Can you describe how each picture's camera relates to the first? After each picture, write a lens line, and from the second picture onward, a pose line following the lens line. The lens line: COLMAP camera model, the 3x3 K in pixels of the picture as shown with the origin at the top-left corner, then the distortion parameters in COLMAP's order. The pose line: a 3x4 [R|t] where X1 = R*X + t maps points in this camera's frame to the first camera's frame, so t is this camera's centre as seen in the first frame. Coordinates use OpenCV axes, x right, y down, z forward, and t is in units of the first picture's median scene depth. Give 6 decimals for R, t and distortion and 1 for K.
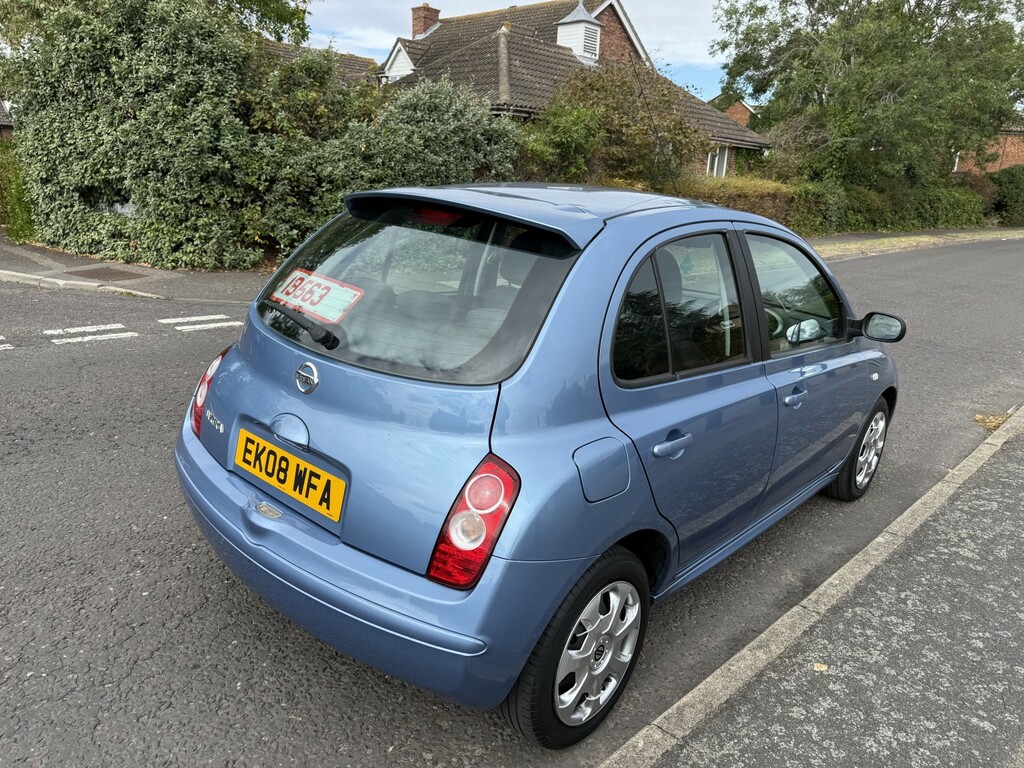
lens RADIAL K [[727.5, 0, 514.1], [0, 727.5, 372.7], [0, 0, 1]] dist [0.010557, -0.010198]
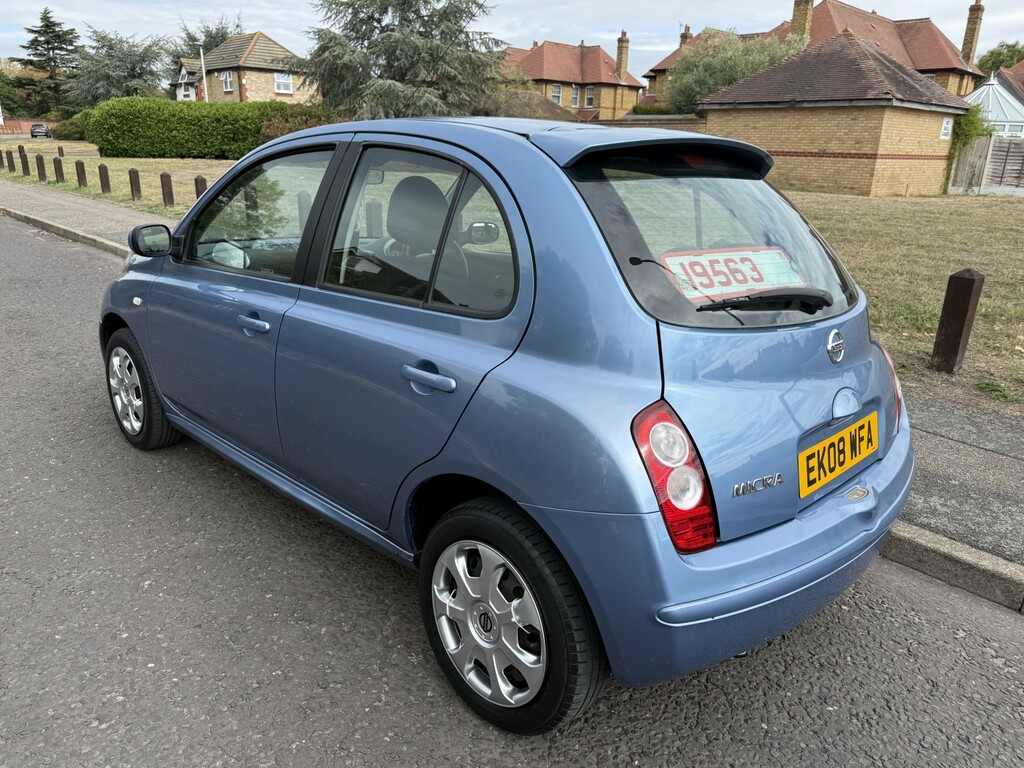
lens RADIAL K [[727.5, 0, 514.1], [0, 727.5, 372.7], [0, 0, 1]] dist [0.010557, -0.010198]
pose [[0.060713, -0.337726, 0.939284, -1.118971], [0.228348, 0.920764, 0.316307, -0.327444], [-0.971685, 0.195280, 0.133022, 1.199753]]
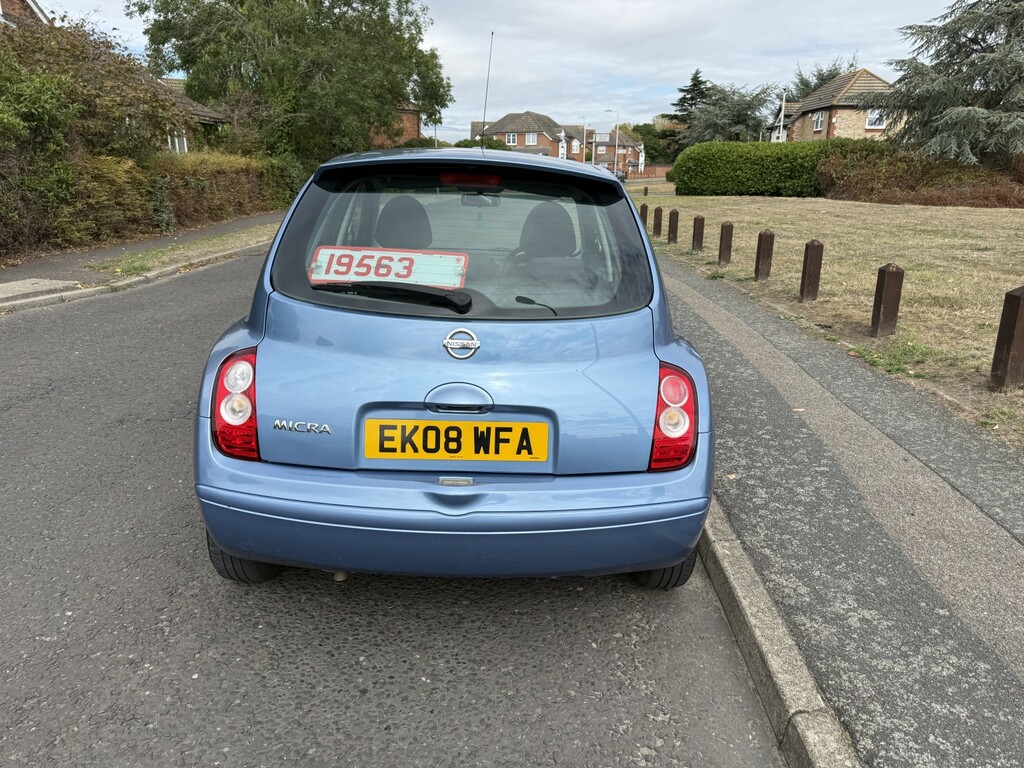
lens RADIAL K [[727.5, 0, 514.1], [0, 727.5, 372.7], [0, 0, 1]] dist [0.010557, -0.010198]
pose [[0.731330, -0.218017, 0.646239, -0.840055], [0.198296, 0.974569, 0.104376, -0.041572], [-0.652560, 0.051813, 0.755964, 0.177604]]
